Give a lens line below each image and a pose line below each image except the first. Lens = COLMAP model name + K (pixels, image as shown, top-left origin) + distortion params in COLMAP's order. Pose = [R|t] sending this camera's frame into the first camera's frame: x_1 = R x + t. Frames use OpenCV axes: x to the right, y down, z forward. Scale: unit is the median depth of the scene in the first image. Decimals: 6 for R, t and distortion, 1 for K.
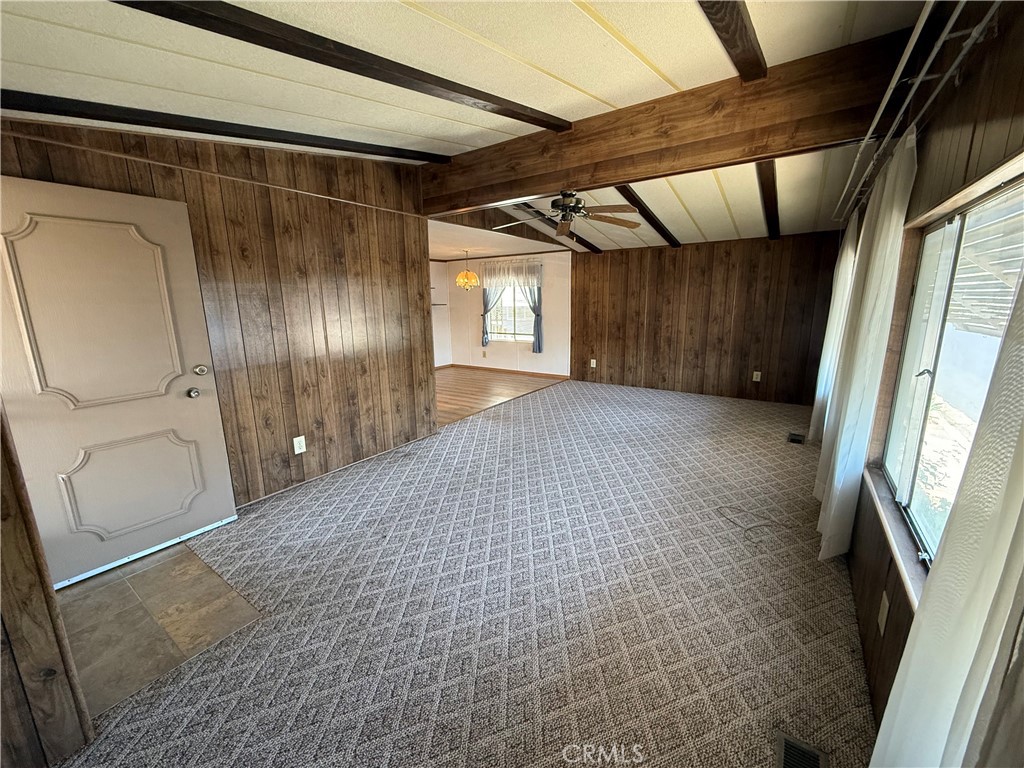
lens RADIAL K [[409.5, 0, 507.1], [0, 409.5, 382.5], [0, 0, 1]] dist [-0.001029, 0.000498]
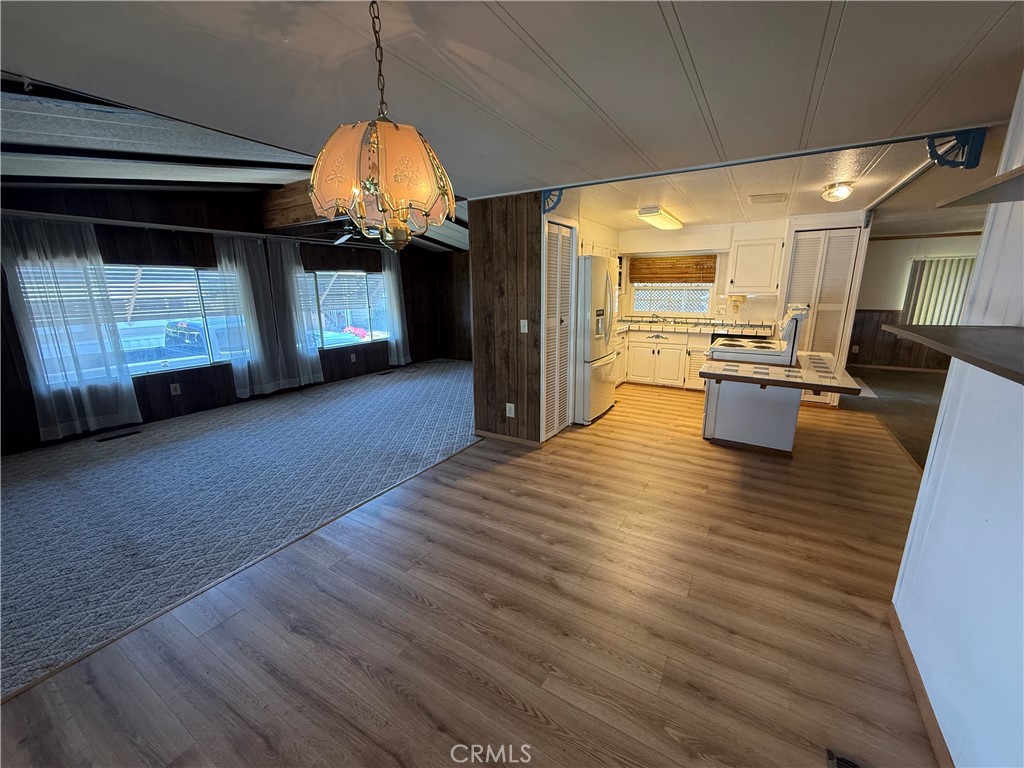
lens RADIAL K [[409.5, 0, 507.1], [0, 409.5, 382.5], [0, 0, 1]] dist [-0.001029, 0.000498]
pose [[-0.998154, 0.038173, -0.047244, -0.212987], [0.014709, 0.906591, 0.421754, -0.394225], [0.058930, 0.420280, -0.905479, 1.891942]]
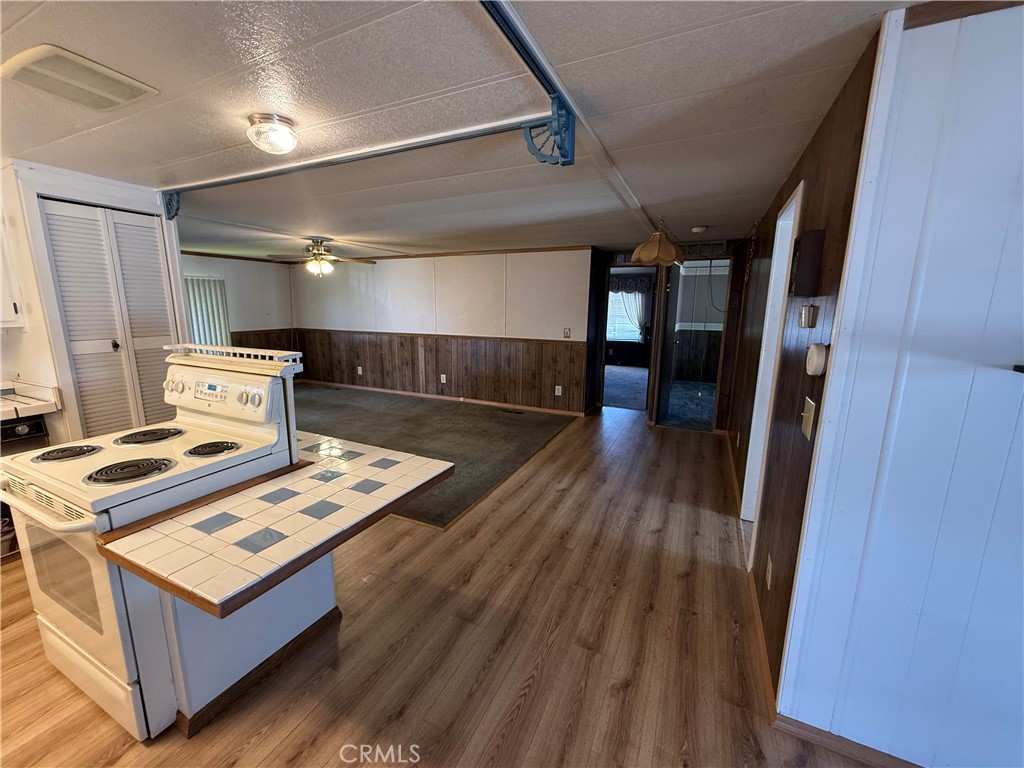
lens RADIAL K [[409.5, 0, 507.1], [0, 409.5, 382.5], [0, 0, 1]] dist [-0.001029, 0.000498]
pose [[0.163298, 0.199211, -0.966255, -0.396391], [-0.210357, 0.963910, 0.163177, -0.266793], [0.963890, 0.176612, 0.199310, 1.287512]]
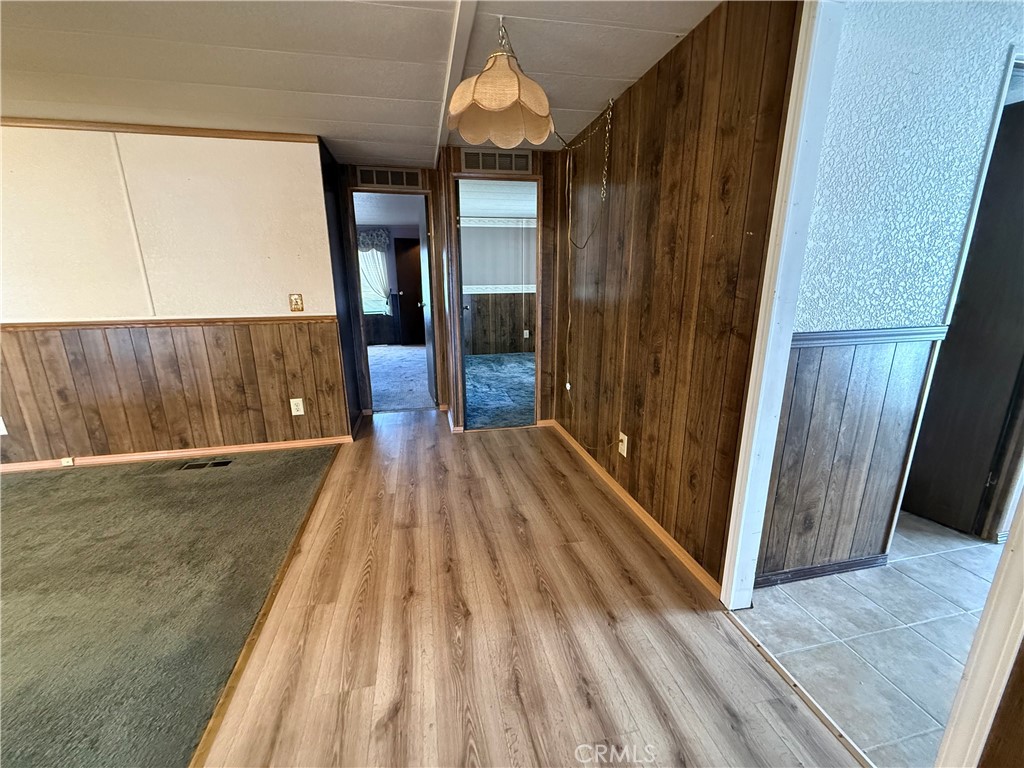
lens RADIAL K [[409.5, 0, 507.1], [0, 409.5, 382.5], [0, 0, 1]] dist [-0.001029, 0.000498]
pose [[0.729757, 0.175305, -0.660850, -0.885037], [-0.139334, 0.984418, 0.107276, -0.236516], [0.669358, 0.013793, 0.742812, 1.419263]]
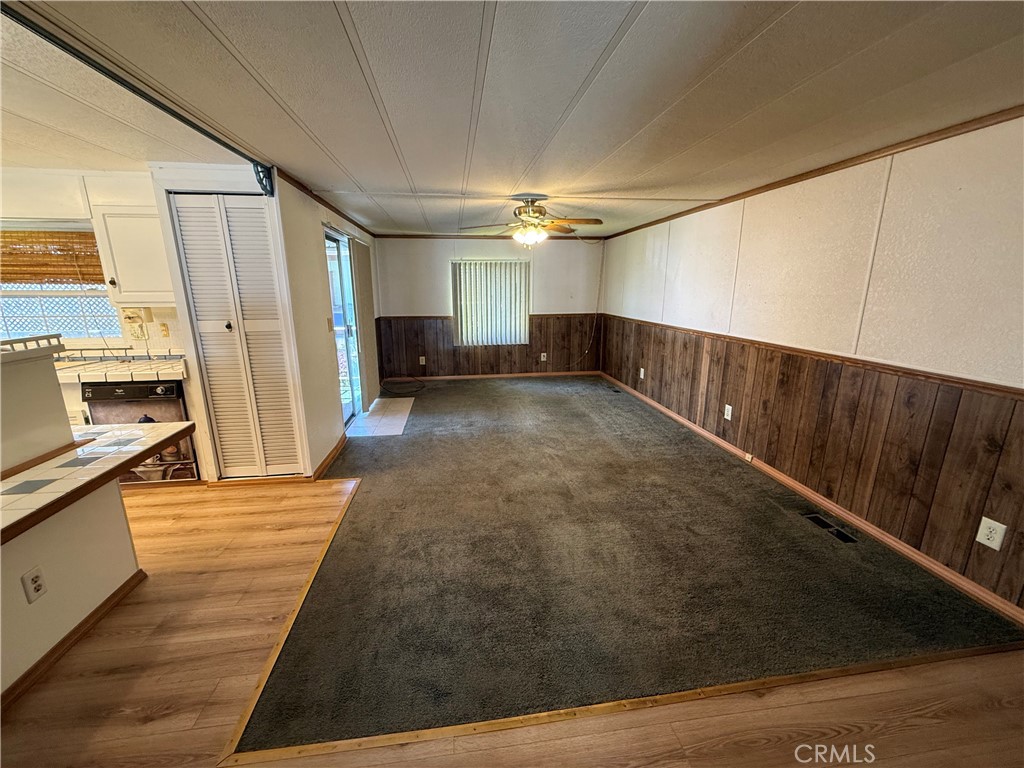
lens RADIAL K [[409.5, 0, 507.1], [0, 409.5, 382.5], [0, 0, 1]] dist [-0.001029, 0.000498]
pose [[-0.735362, 0.172401, -0.655379, -0.984948], [-0.123917, 0.916585, 0.380152, -0.319844], [0.666249, 0.360762, -0.652659, 1.597028]]
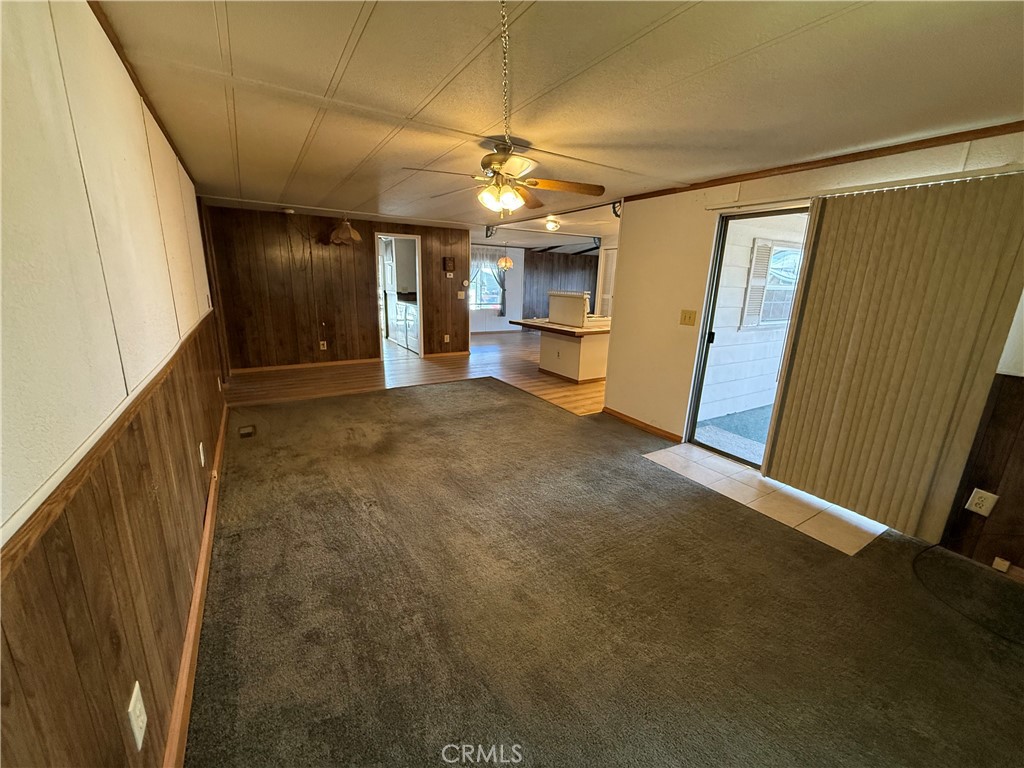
lens RADIAL K [[409.5, 0, 507.1], [0, 409.5, 382.5], [0, 0, 1]] dist [-0.001029, 0.000498]
pose [[0.401702, -0.196323, 0.894479, -2.233909], [0.147372, 0.977878, 0.148444, -0.102392], [-0.903835, 0.072191, 0.421748, 0.715030]]
